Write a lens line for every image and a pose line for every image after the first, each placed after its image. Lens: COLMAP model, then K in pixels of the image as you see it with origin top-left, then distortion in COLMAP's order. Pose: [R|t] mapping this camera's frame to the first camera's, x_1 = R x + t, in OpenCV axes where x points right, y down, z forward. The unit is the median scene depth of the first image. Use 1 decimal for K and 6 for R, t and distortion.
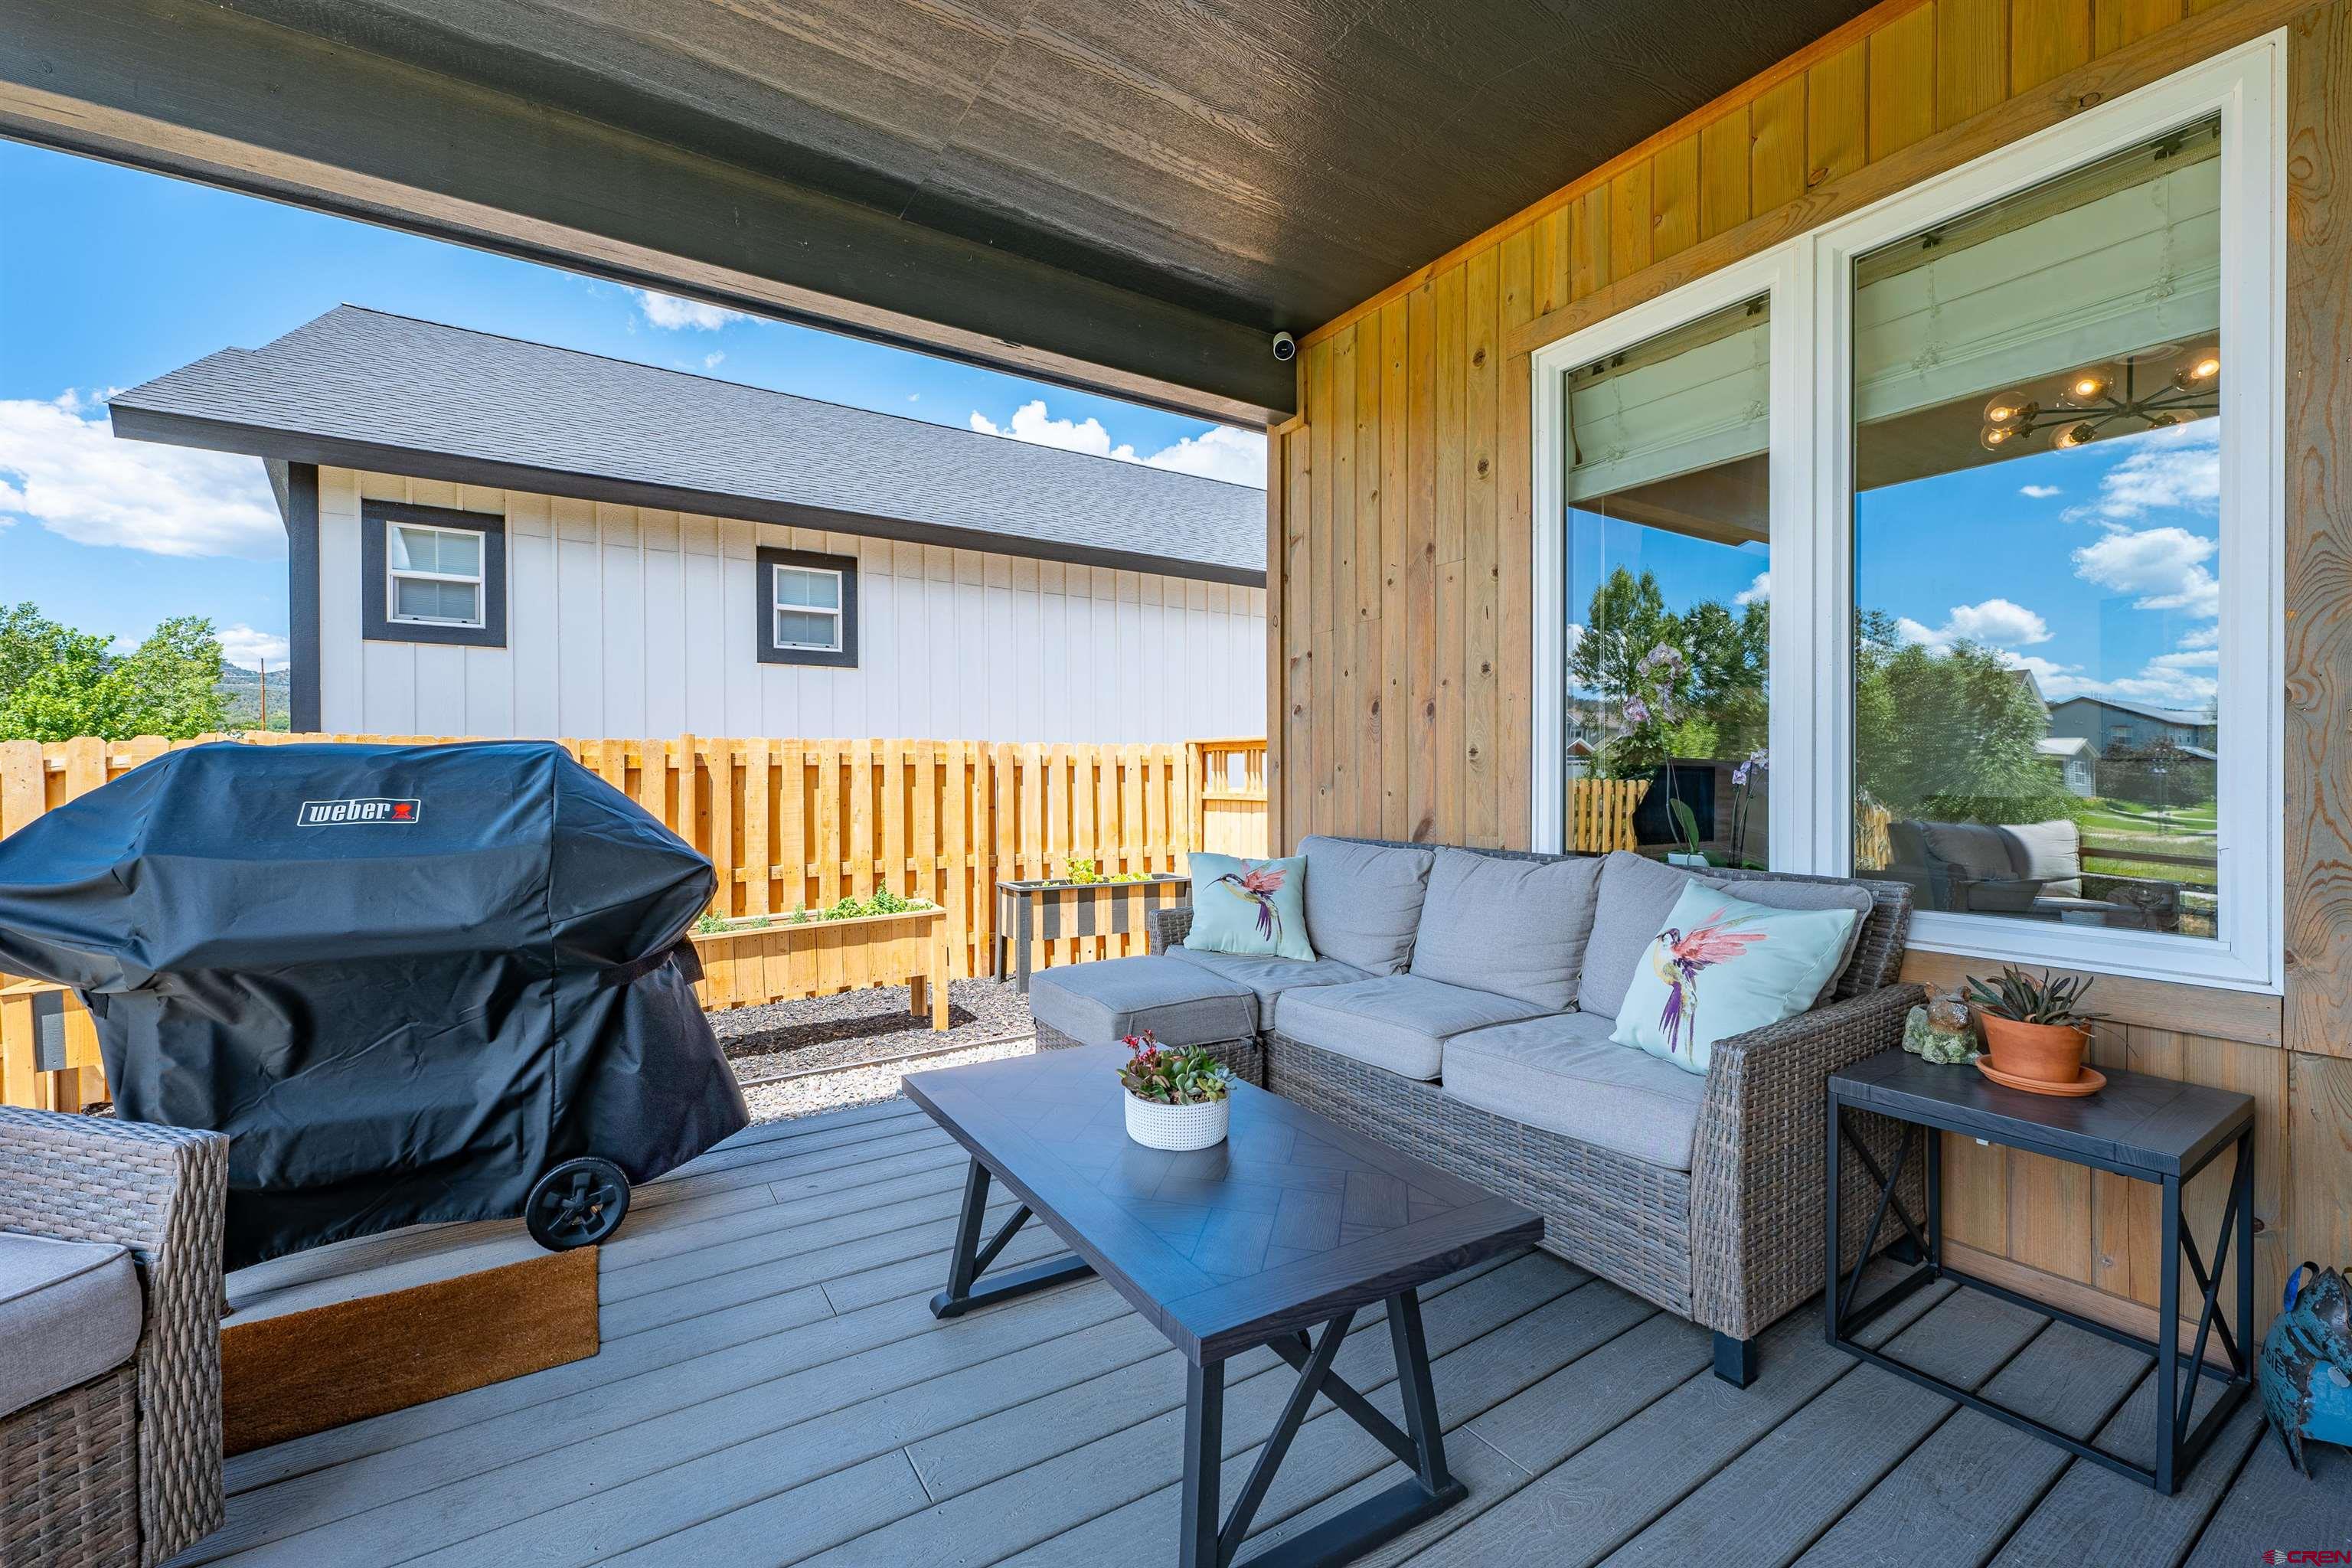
lens RADIAL K [[966.2, 0, 1172.3], [0, 966.2, 780.7], [0, 0, 1]] dist [0.000660, -0.000051]
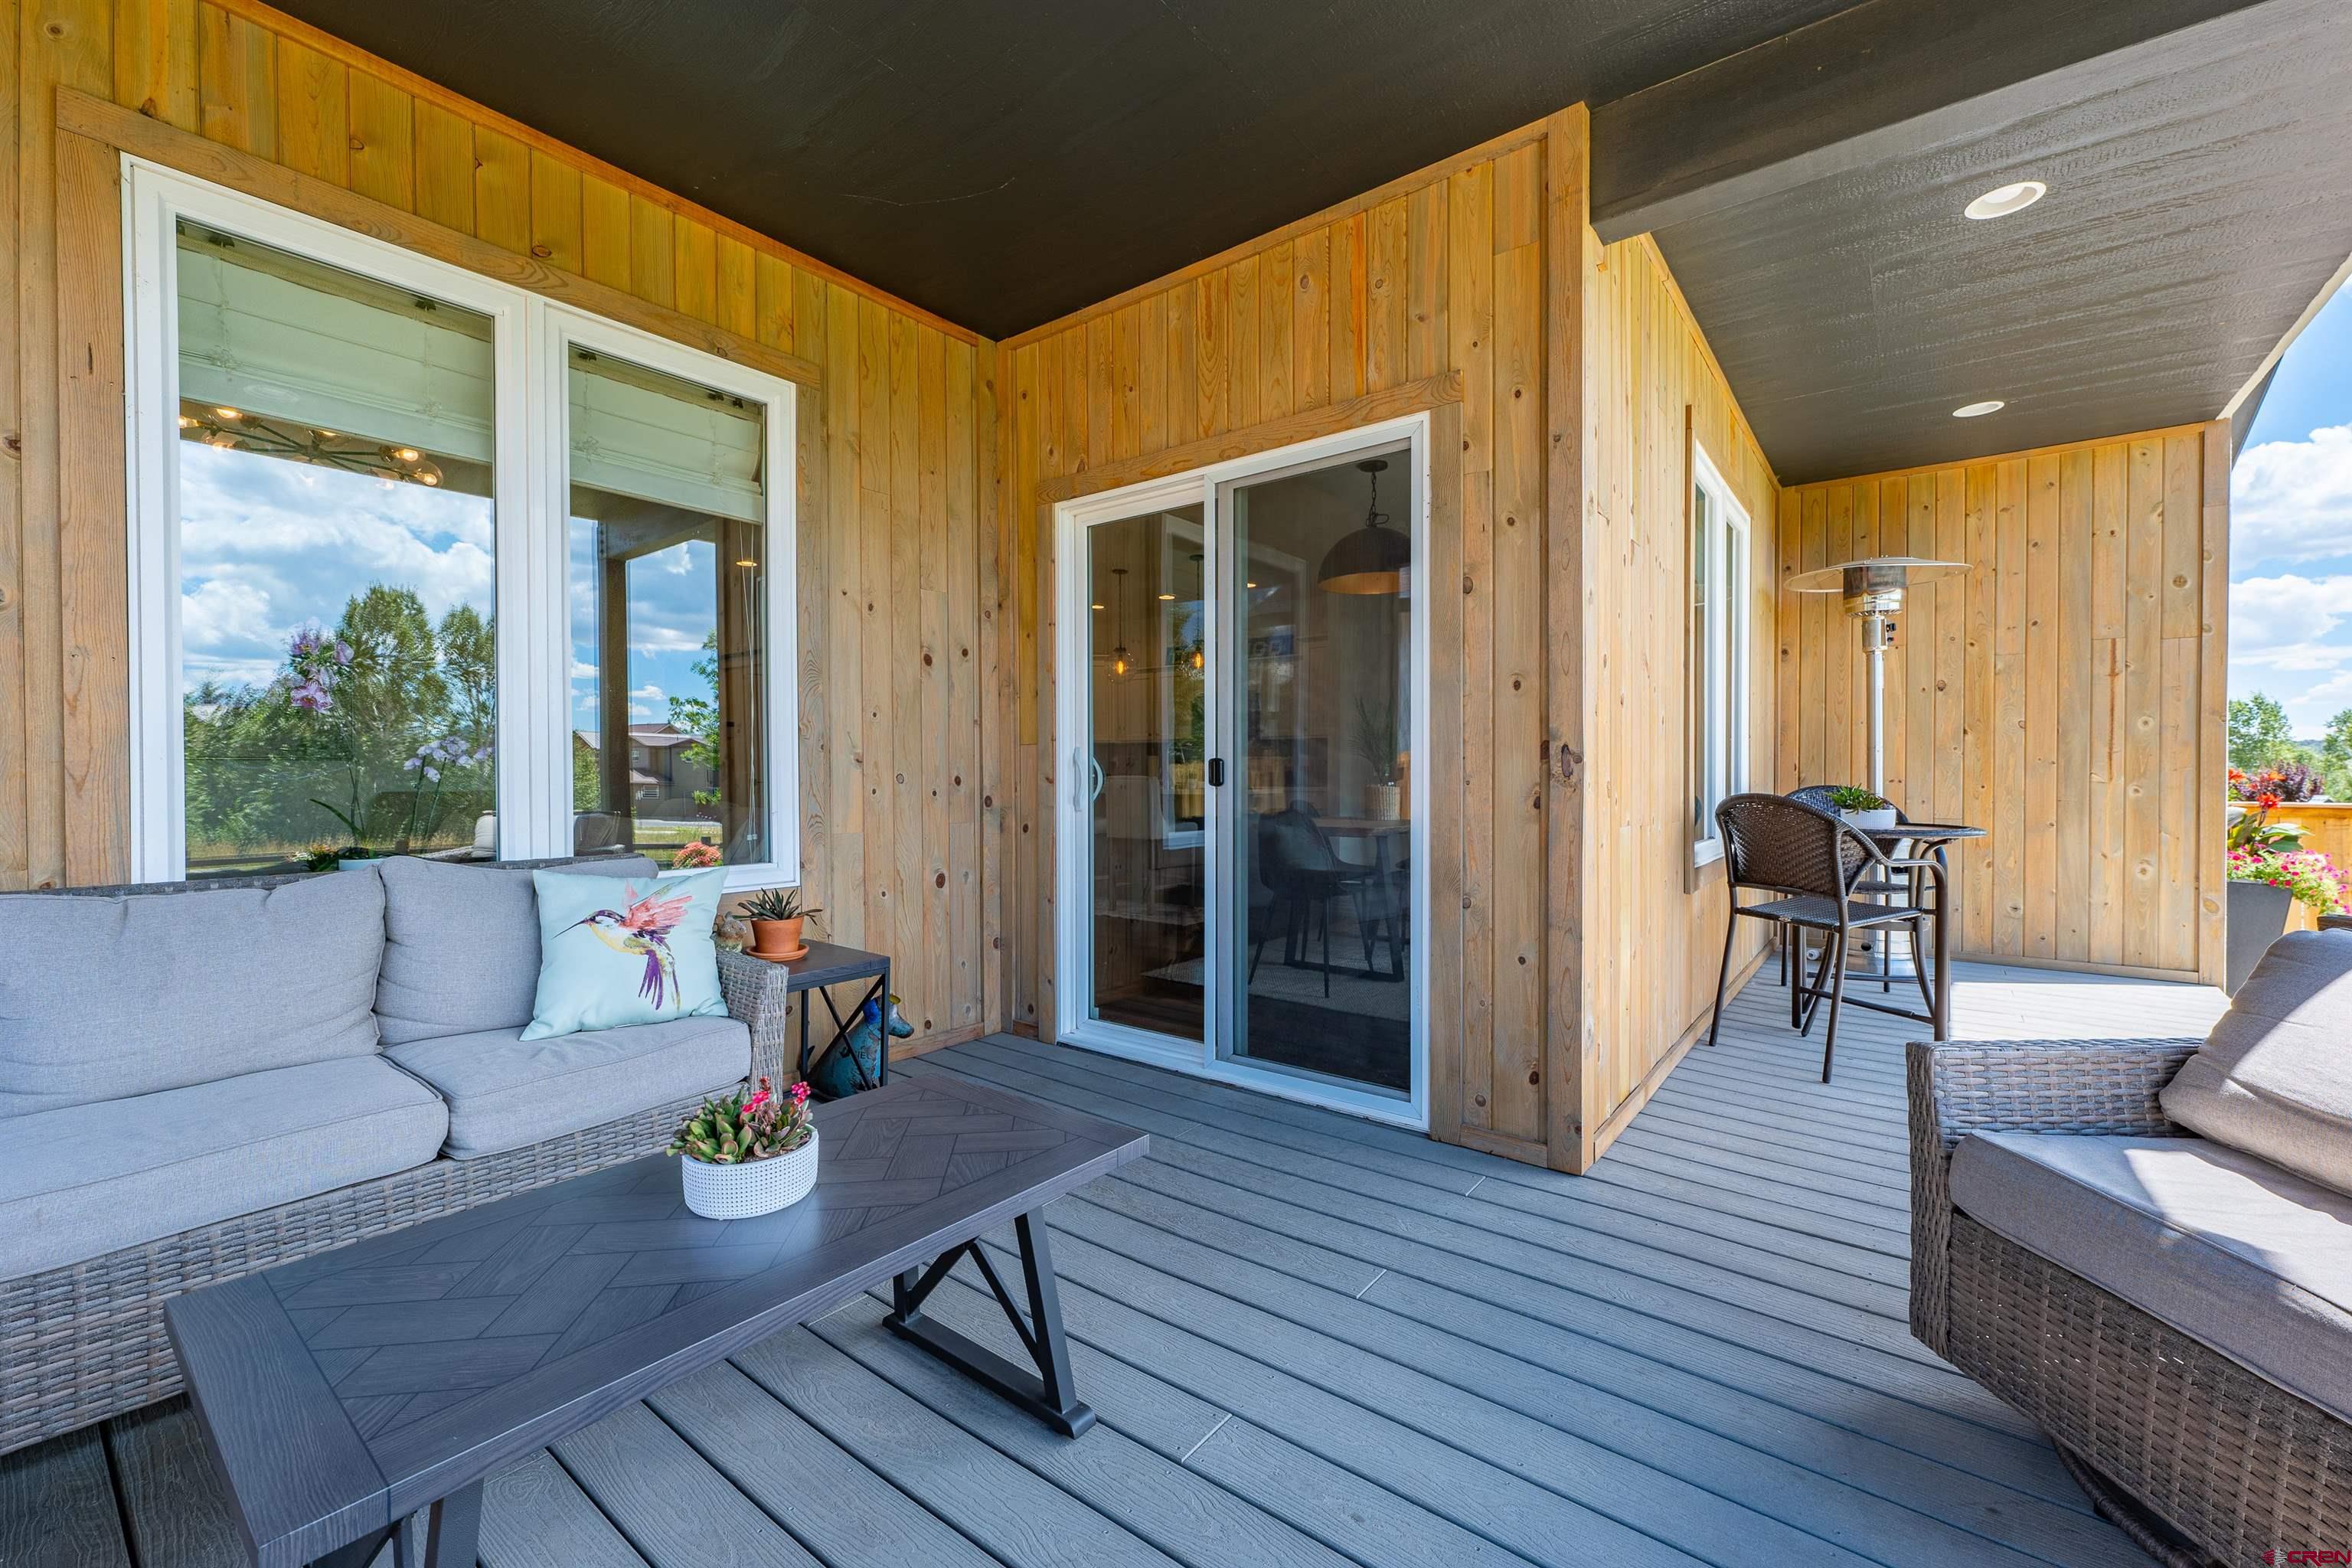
lens RADIAL K [[966.2, 0, 1172.3], [0, 966.2, 780.7], [0, 0, 1]] dist [0.000660, -0.000051]
pose [[-0.330869, -0.009006, 0.943634, -0.225008], [0.003521, 0.999936, 0.010778, -0.001627], [-0.943670, 0.006889, -0.330816, 0.227087]]
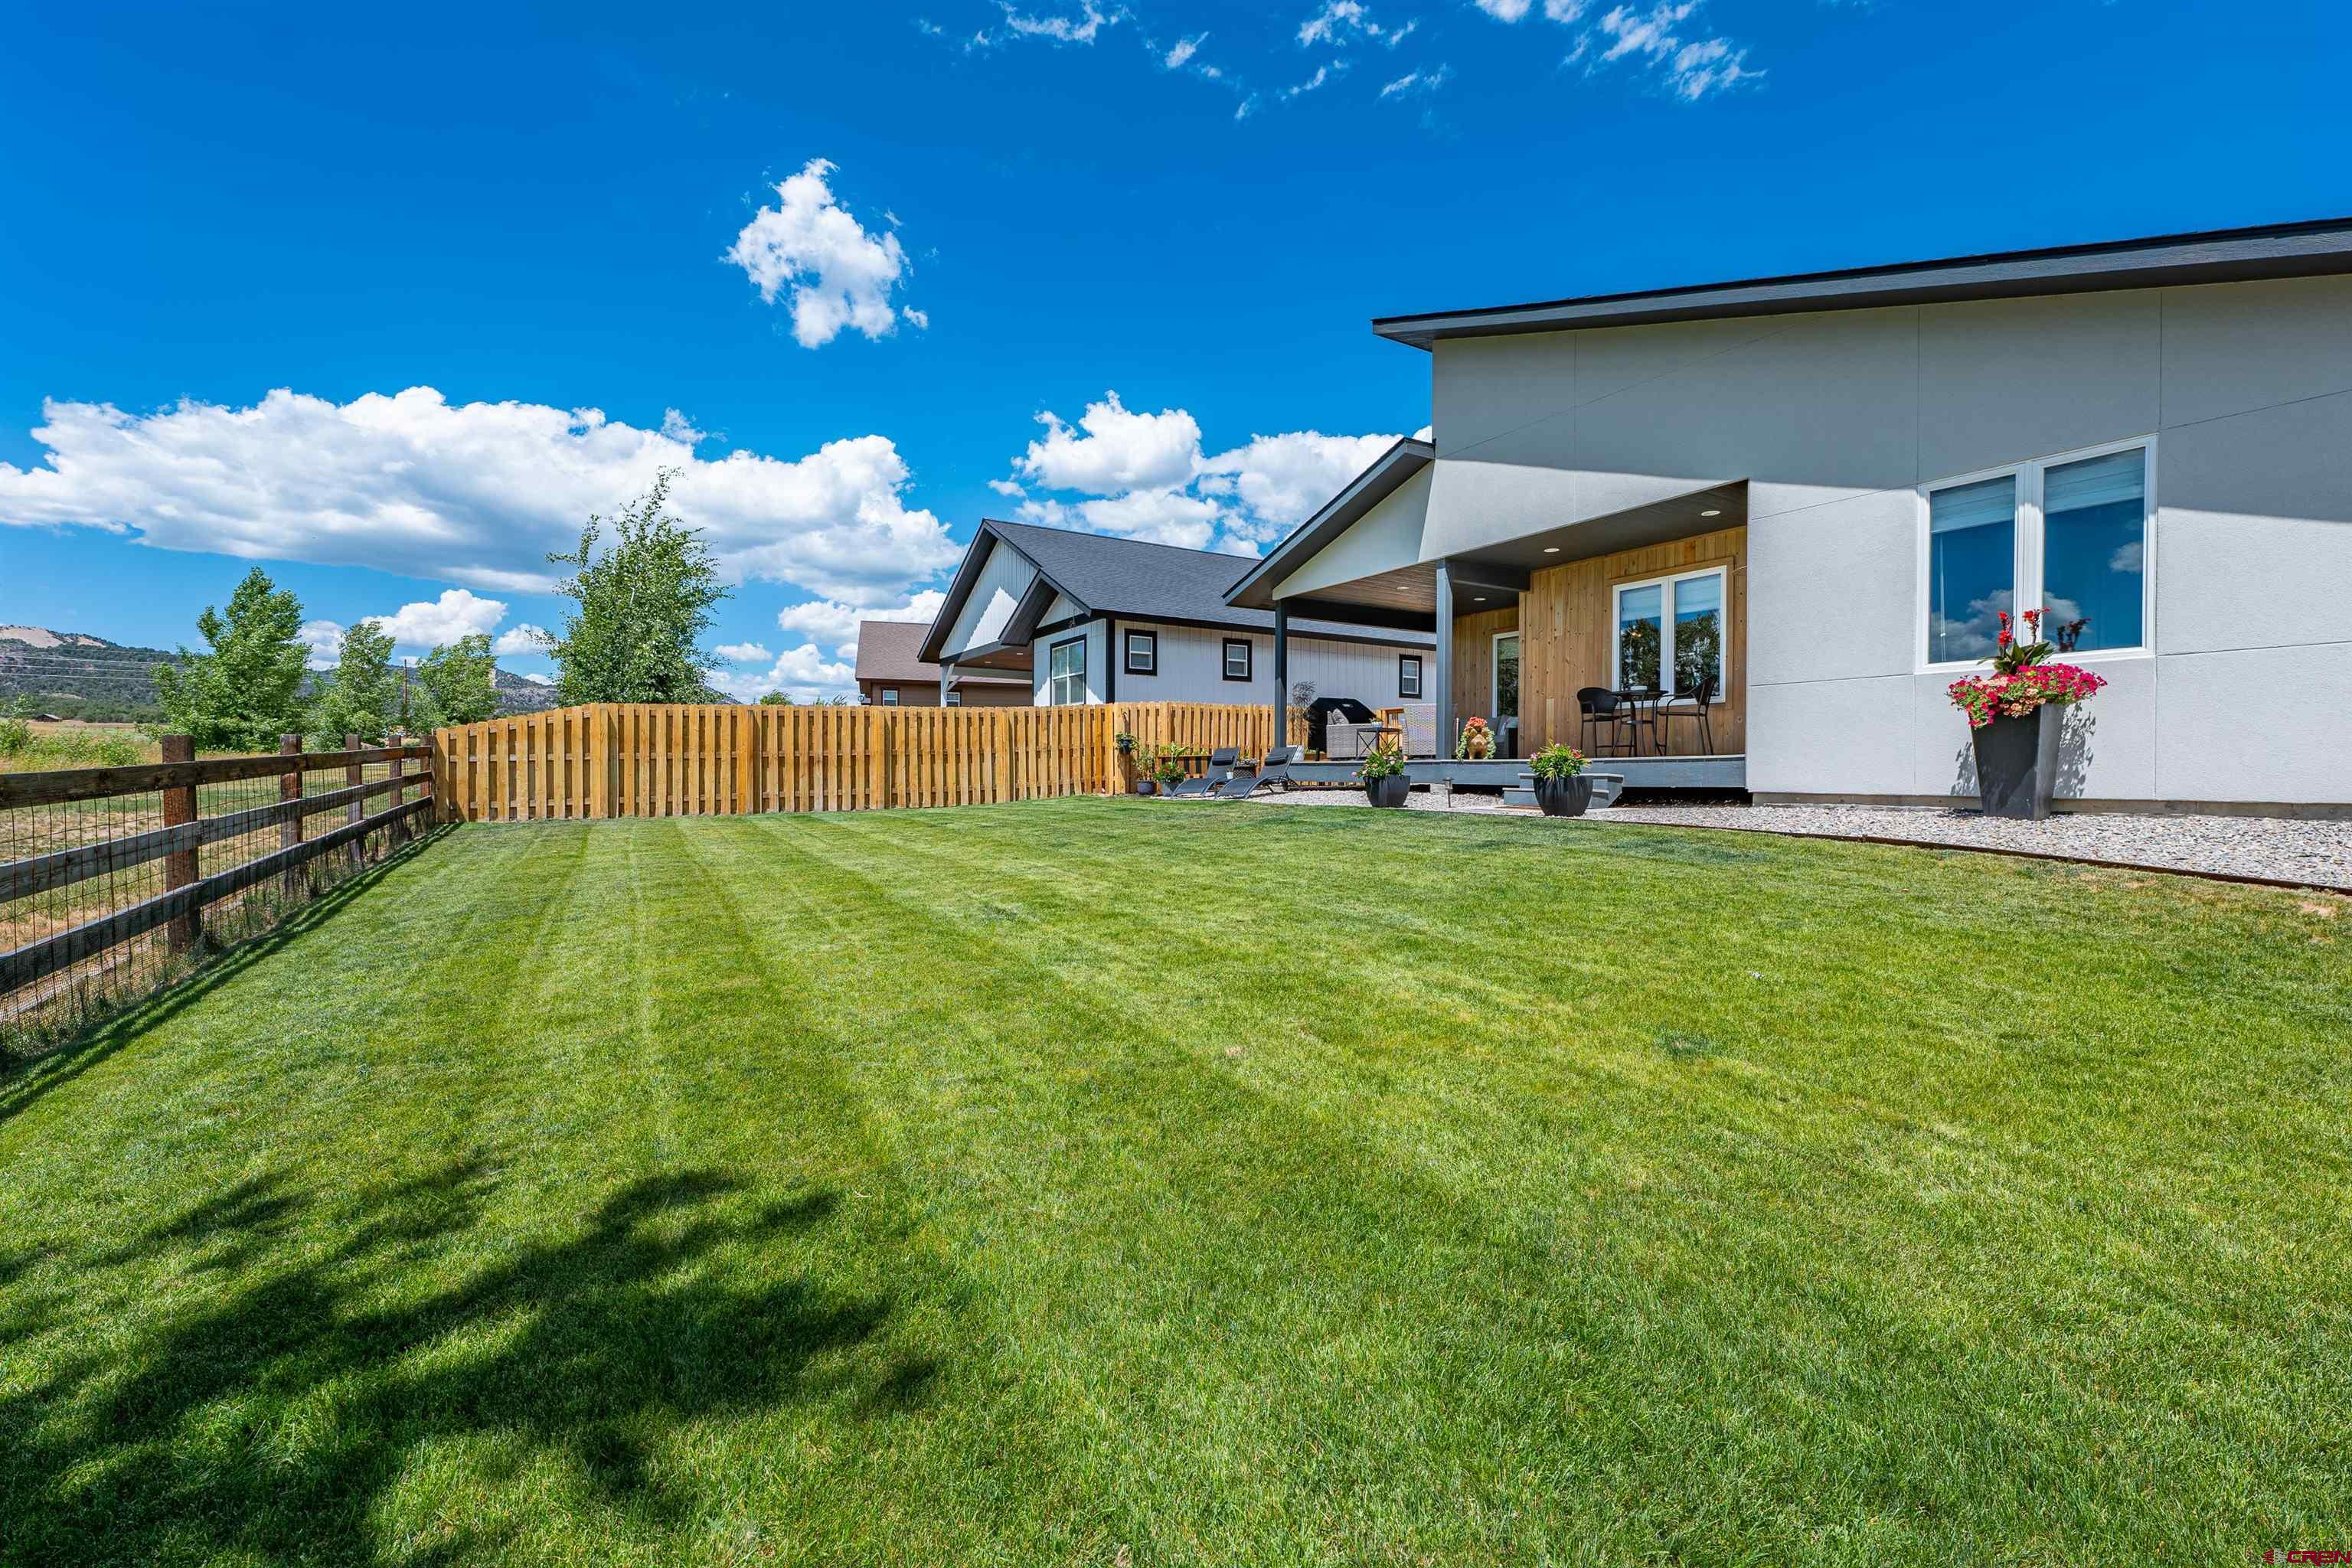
lens RADIAL K [[966.2, 0, 1172.3], [0, 966.2, 780.7], [0, 0, 1]] dist [0.000660, -0.000051]
pose [[0.999693, 0.004166, -0.024435, -0.617841], [-0.004056, 0.999982, 0.004512, 0.183738], [0.024453, -0.004411, 0.999691, -2.134293]]
